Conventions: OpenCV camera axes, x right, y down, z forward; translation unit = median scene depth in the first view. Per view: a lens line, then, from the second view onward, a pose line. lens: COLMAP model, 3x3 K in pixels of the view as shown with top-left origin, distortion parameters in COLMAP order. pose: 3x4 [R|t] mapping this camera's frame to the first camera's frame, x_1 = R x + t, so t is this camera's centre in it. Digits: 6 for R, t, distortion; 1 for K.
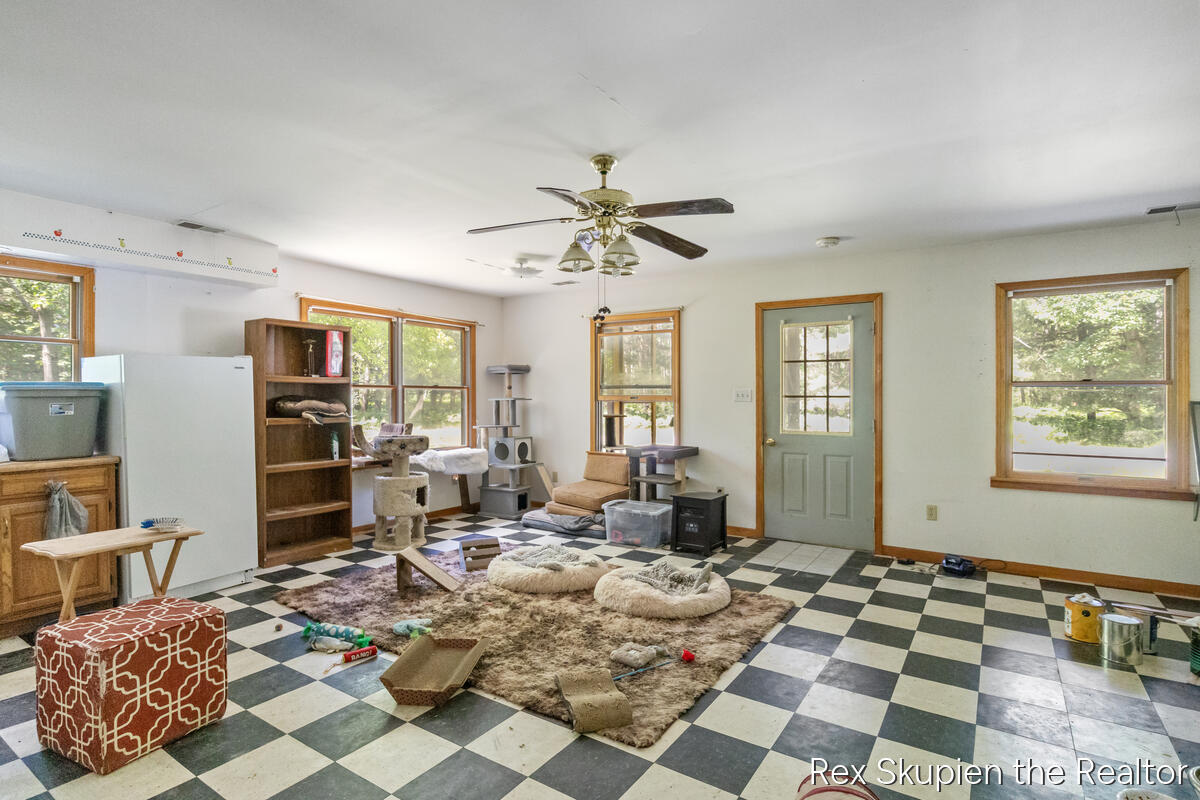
lens RADIAL K [[608.0, 0, 598.8], [0, 608.0, 400.3], [0, 0, 1]] dist [-0.000127, -0.000001]
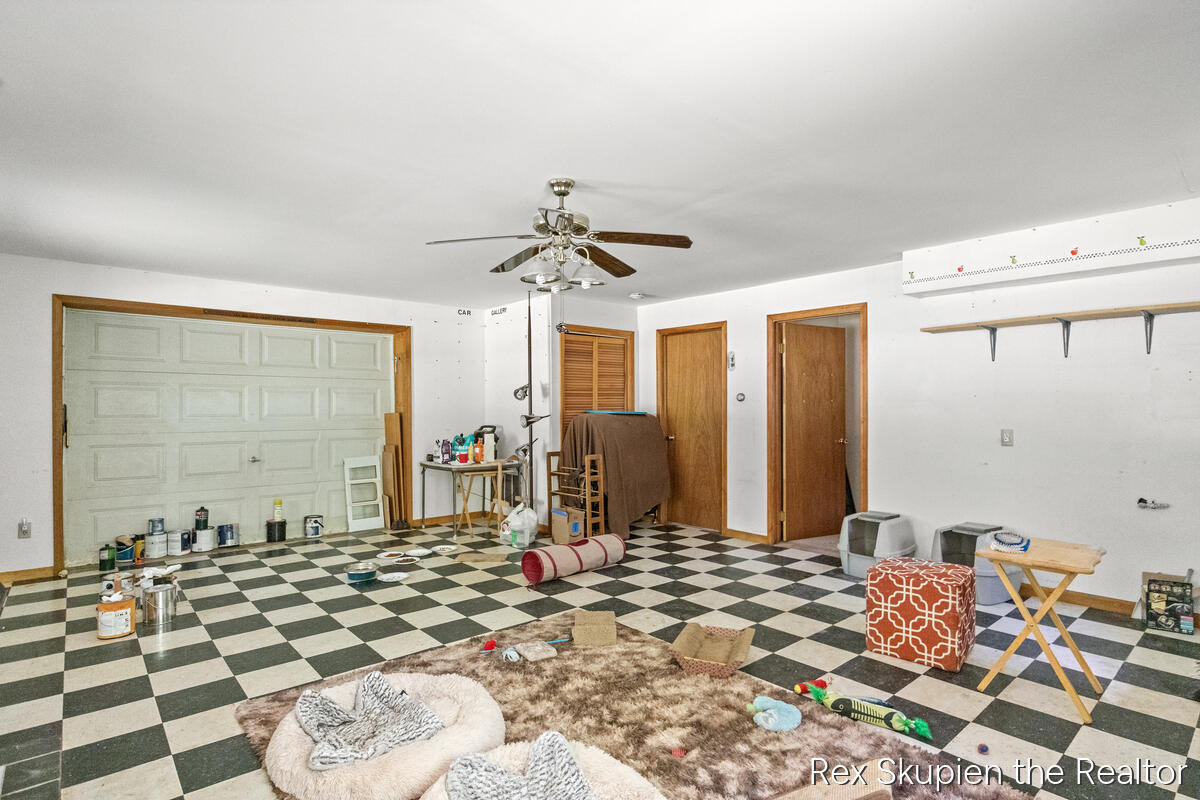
lens RADIAL K [[608.0, 0, 600.4], [0, 608.0, 406.0], [0, 0, 1]] dist [-0.000127, -0.000001]
pose [[-0.965491, 0.003315, 0.260416, -0.292100], [0.002424, 0.999990, -0.003741, -0.006418], [-0.260426, -0.002981, -0.965489, 1.772381]]
